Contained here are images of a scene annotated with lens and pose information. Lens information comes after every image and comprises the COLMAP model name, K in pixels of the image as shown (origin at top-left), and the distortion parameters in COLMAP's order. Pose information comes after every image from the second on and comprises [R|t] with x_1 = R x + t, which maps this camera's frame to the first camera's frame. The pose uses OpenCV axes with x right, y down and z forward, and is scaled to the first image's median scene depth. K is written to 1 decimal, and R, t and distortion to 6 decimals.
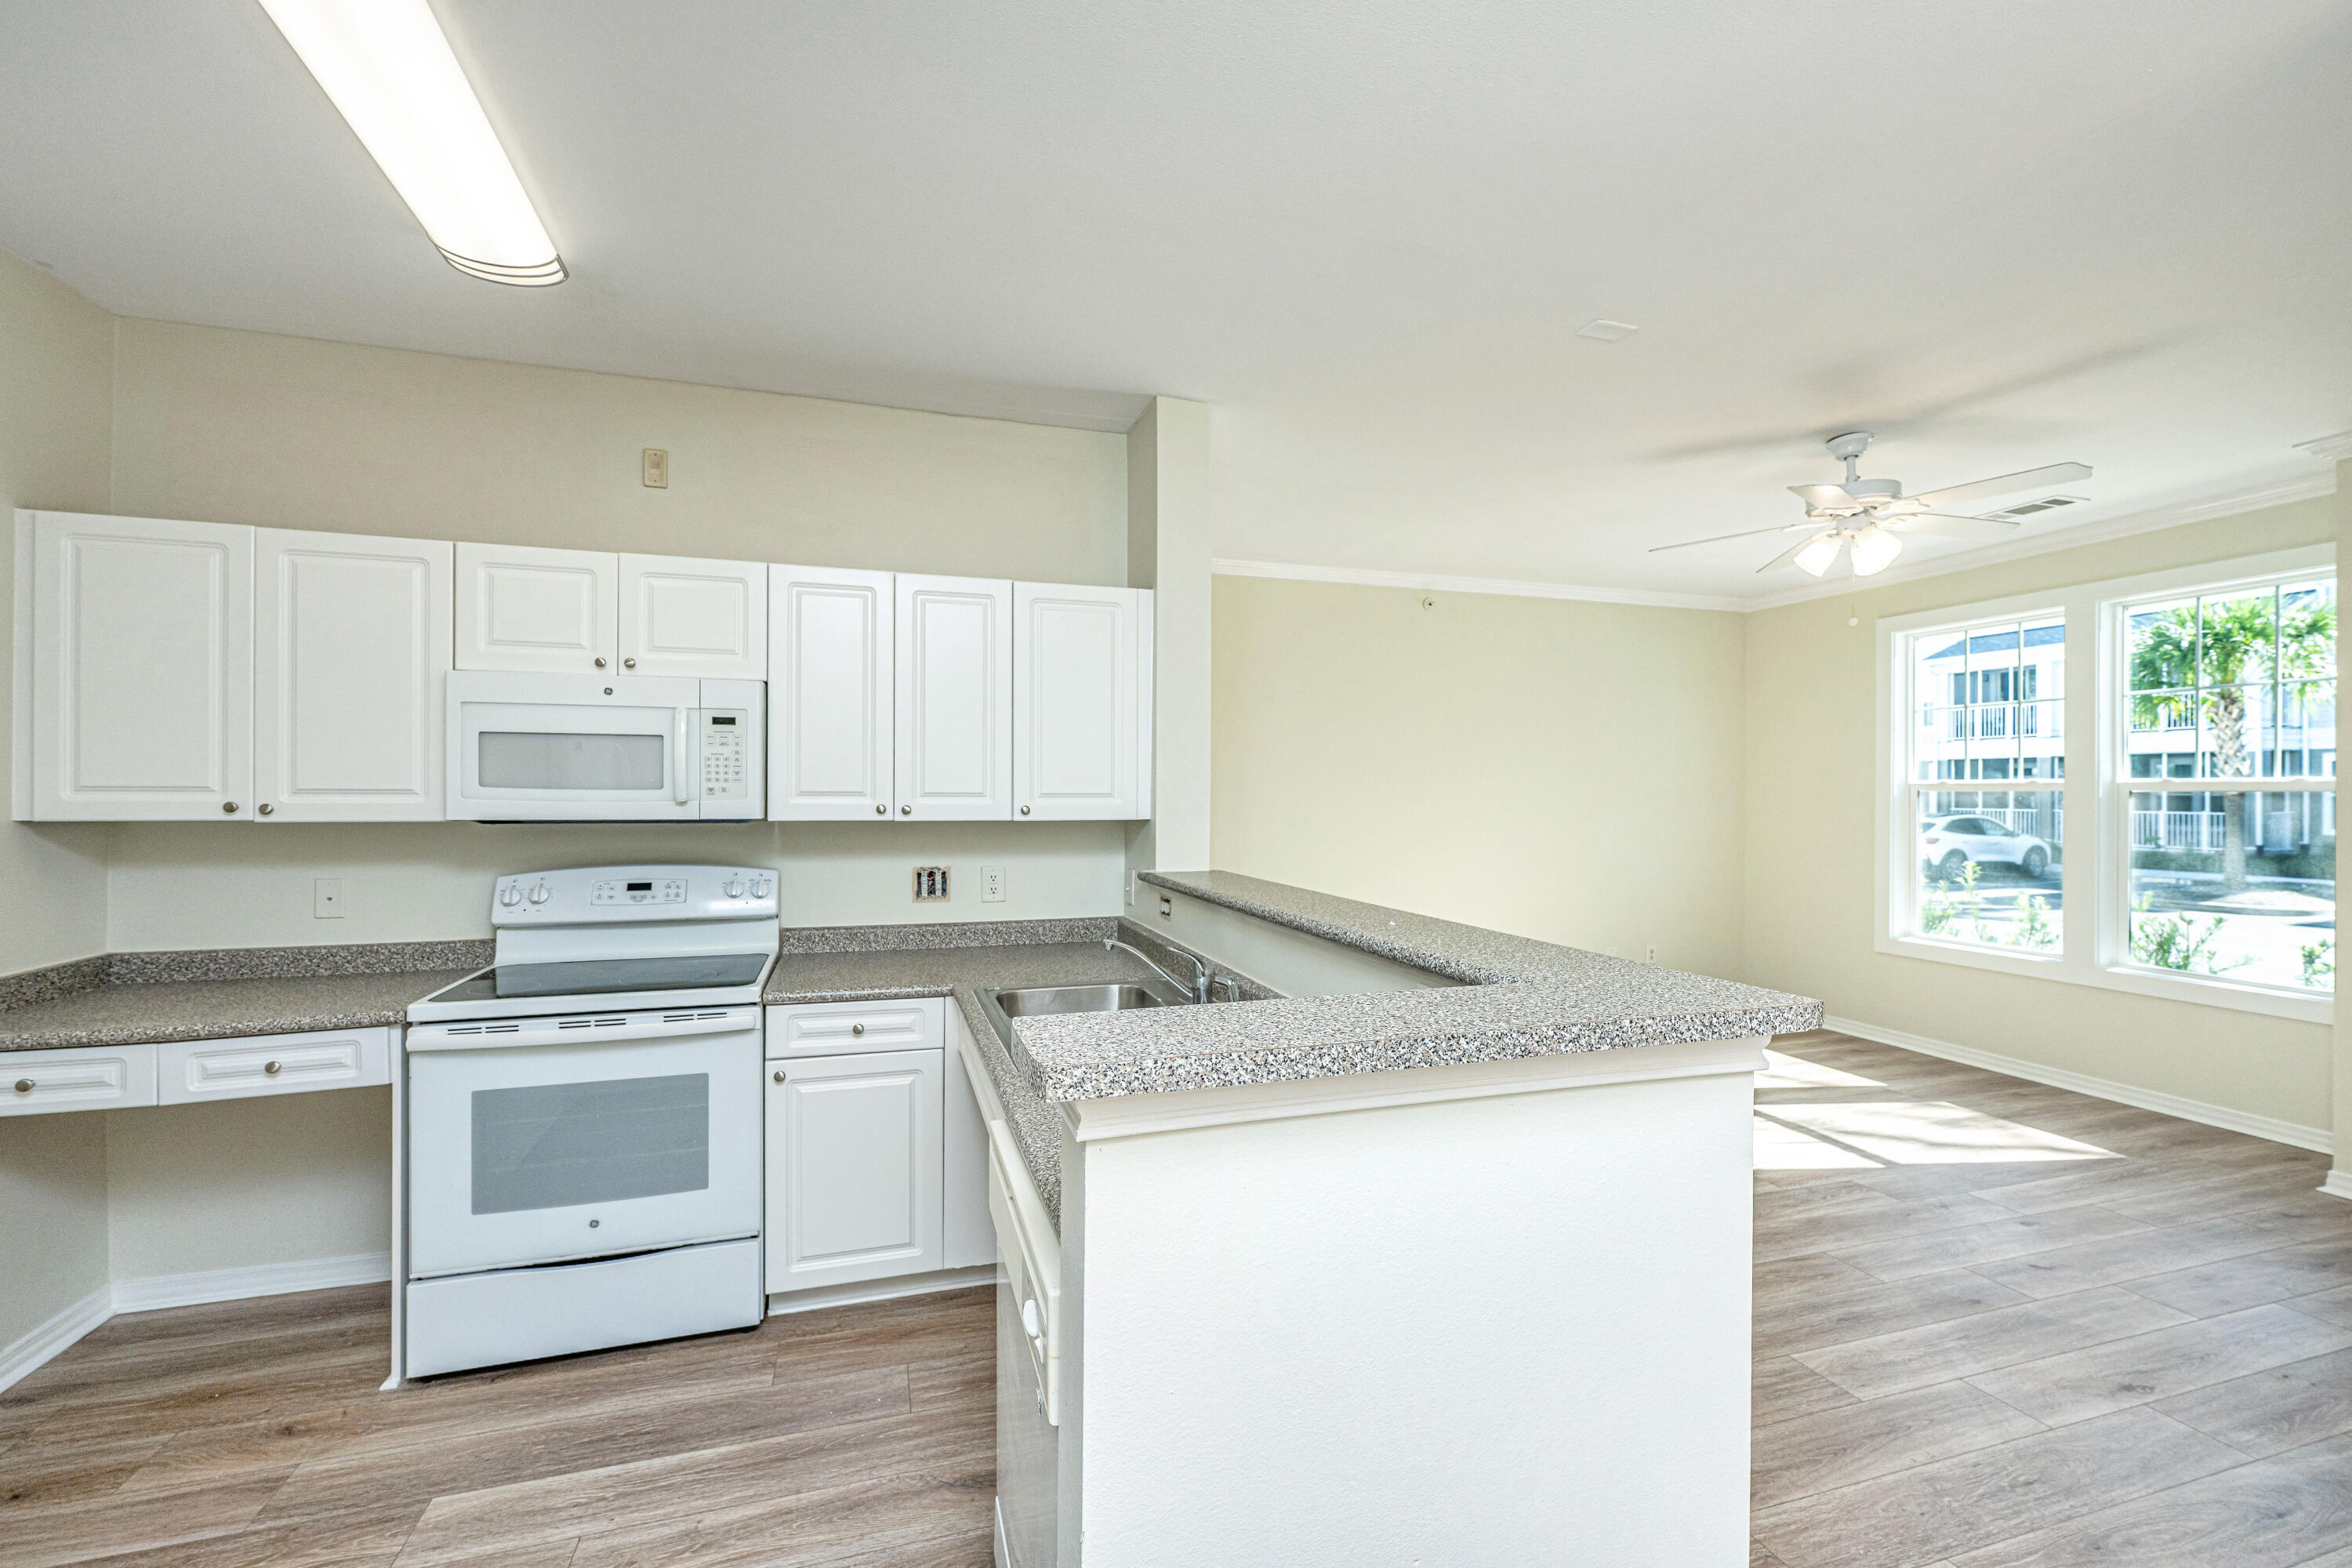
lens RADIAL K [[942.6, 0, 1154.3], [0, 942.6, 794.2], [0, 0, 1]] dist [0.000573, -0.000102]
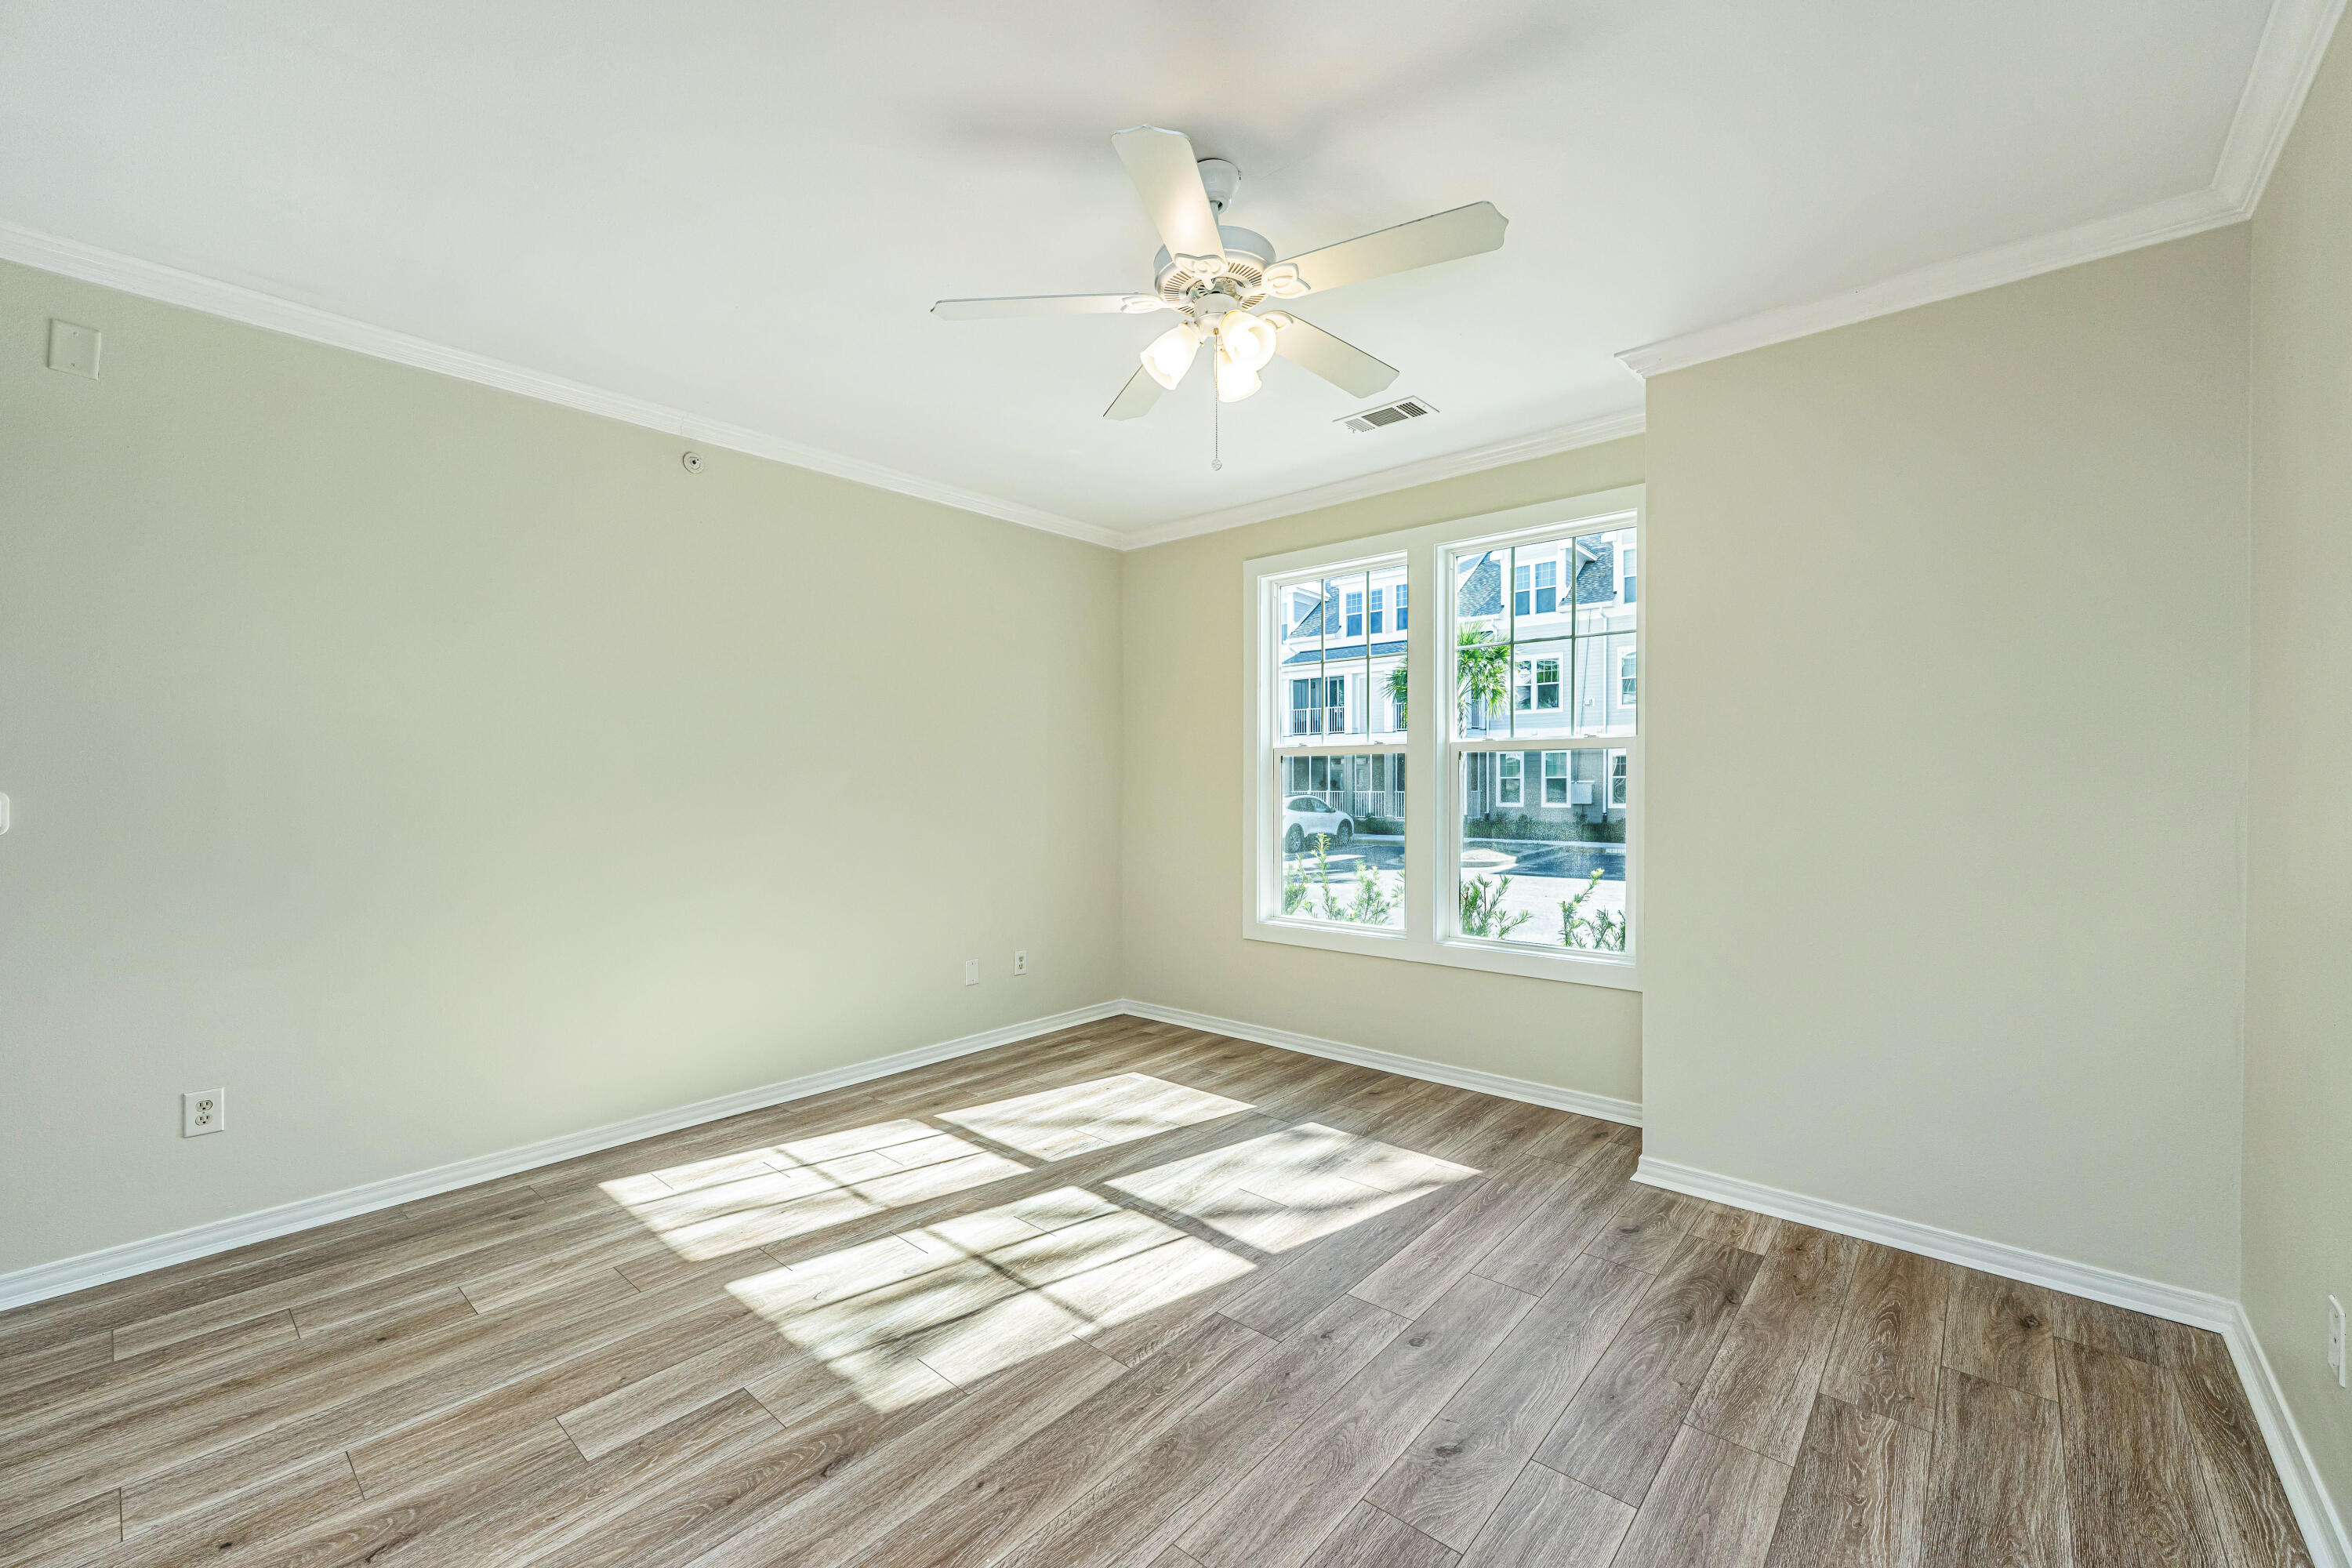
lens RADIAL K [[951.3, 0, 1153.1], [0, 951.3, 795.1], [0, 0, 1]] dist [-0.003215, -0.000367]
pose [[0.847452, -0.010932, 0.530760, 0.409782], [0.004639, 0.999902, 0.013189, 0.038117], [-0.530852, -0.008715, 0.847420, 0.539191]]
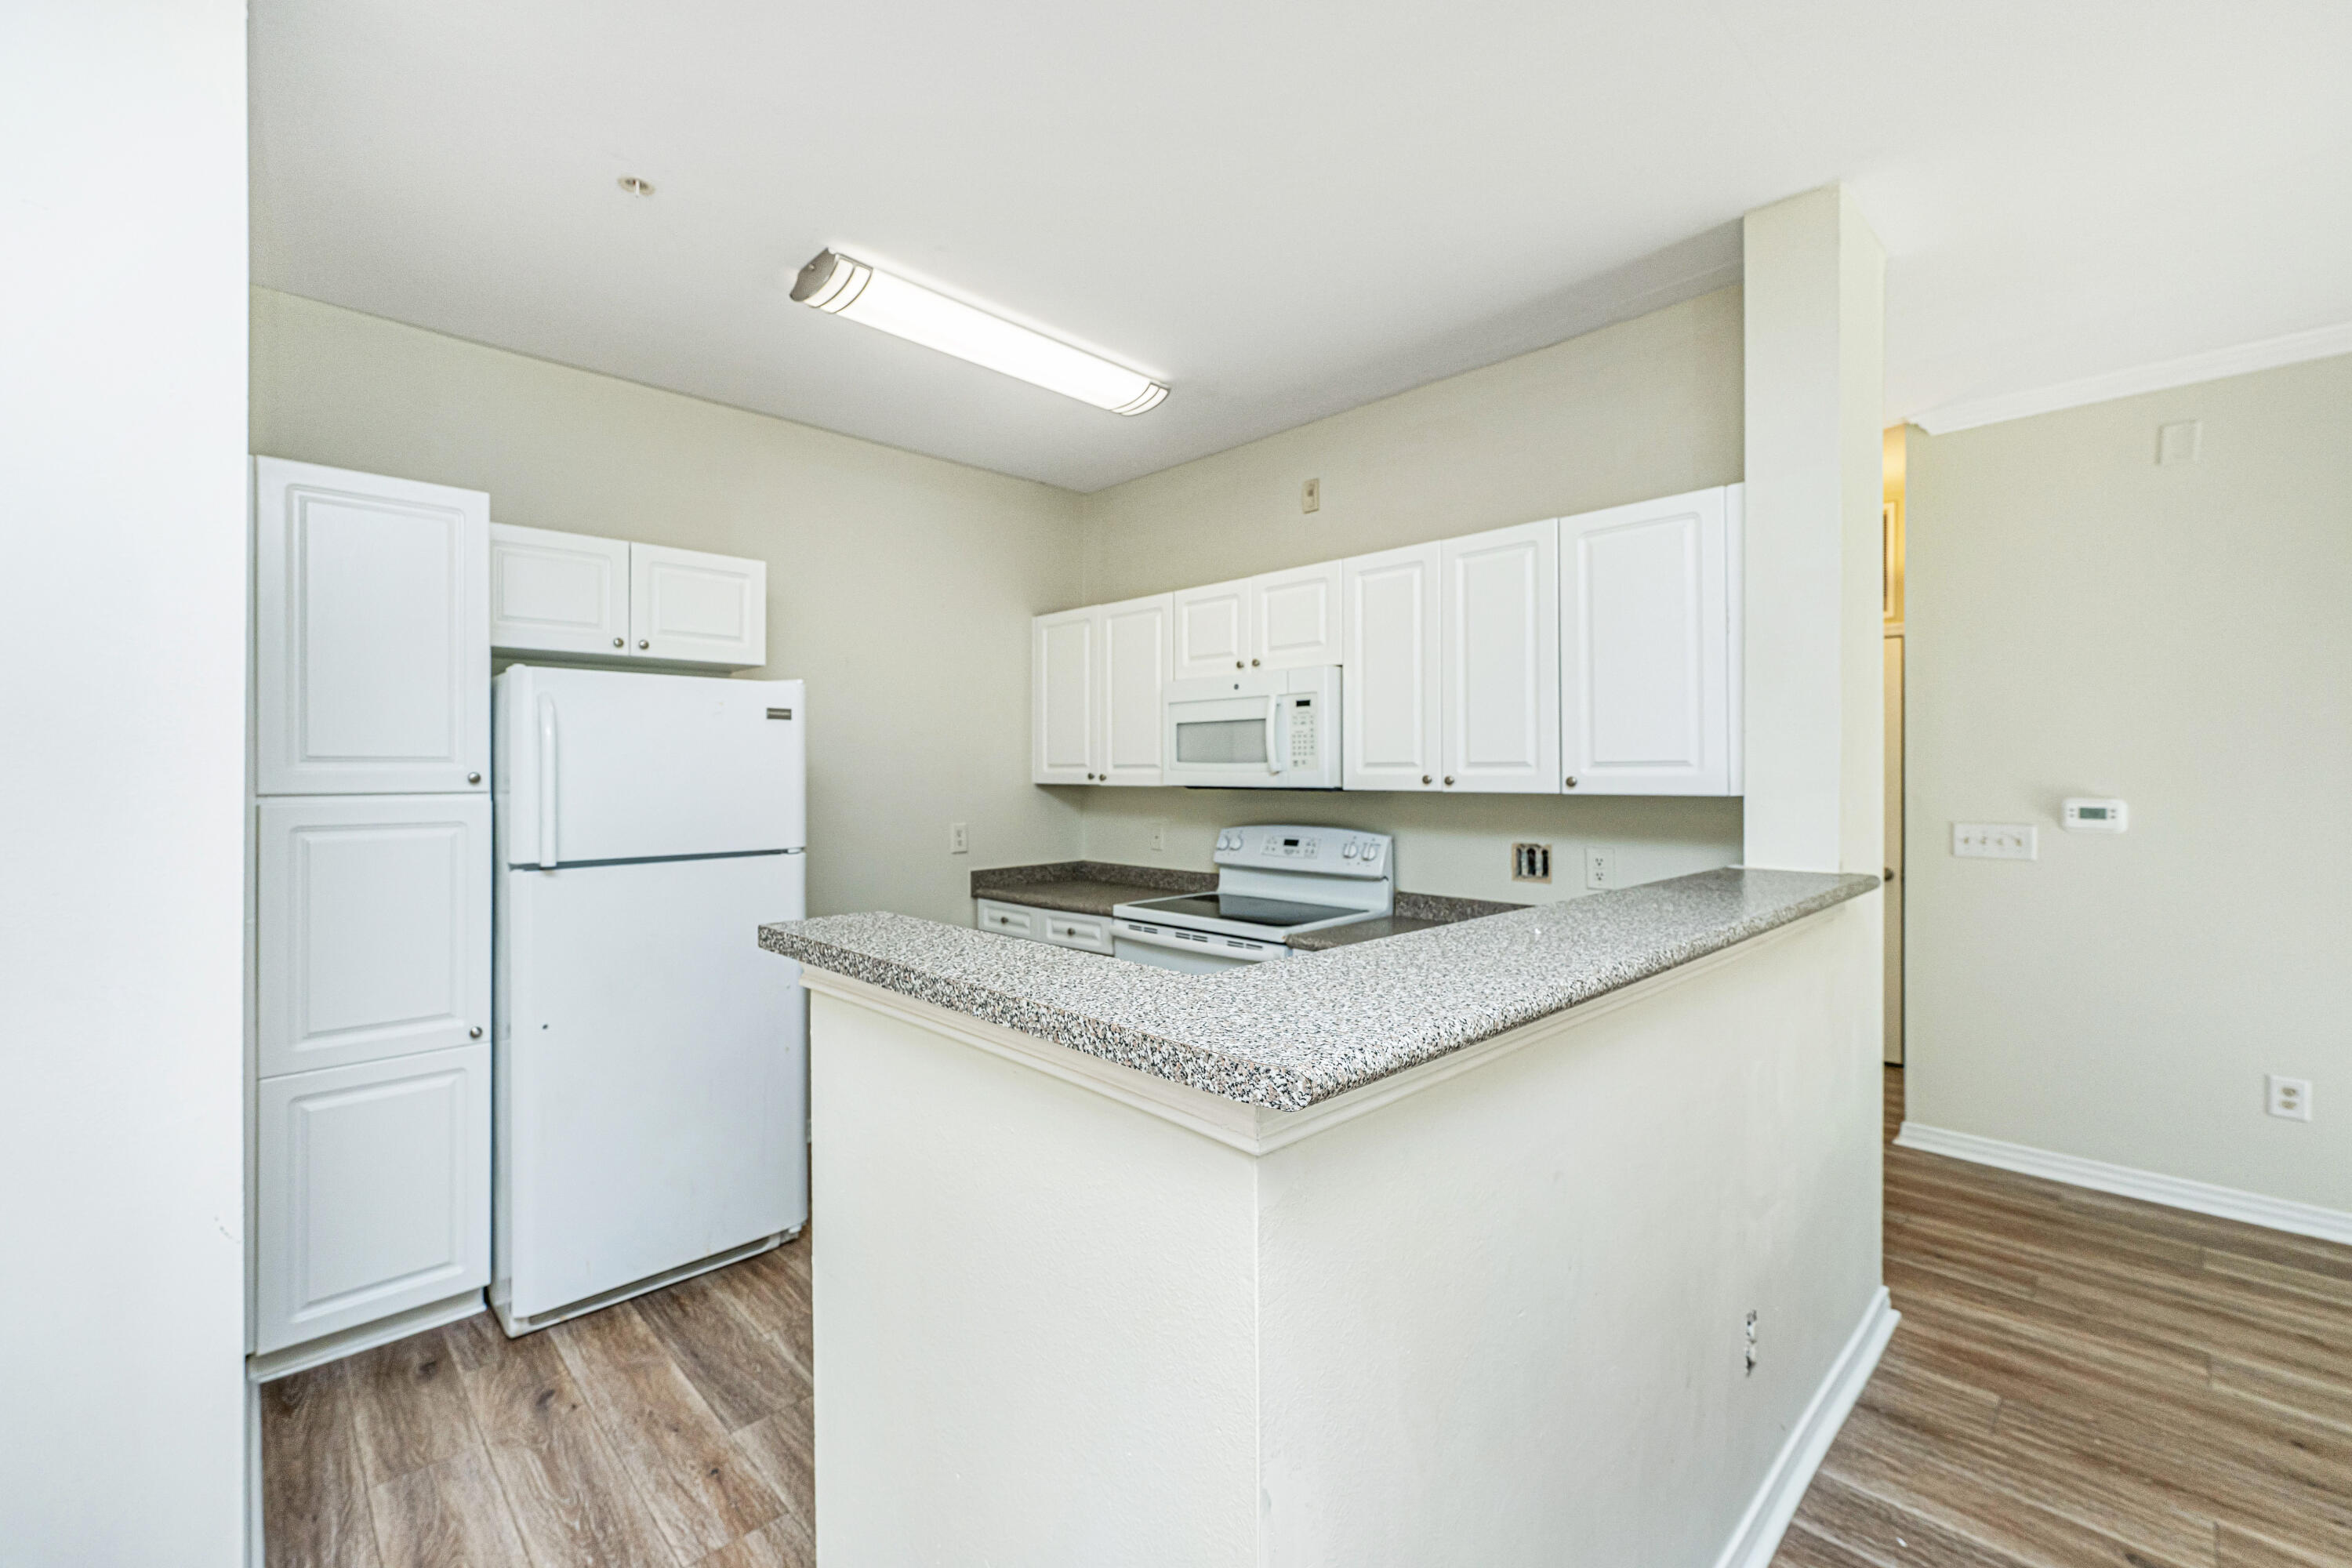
lens RADIAL K [[967.6, 0, 1138.1], [0, 967.6, 769.8], [0, 0, 1]] dist [0.002376, 0.000158]
pose [[0.450670, -0.006746, -0.892665, 0.484901], [0.001492, 0.999976, -0.006804, 0.011774], [0.892690, 0.001735, 0.450669, 0.255265]]
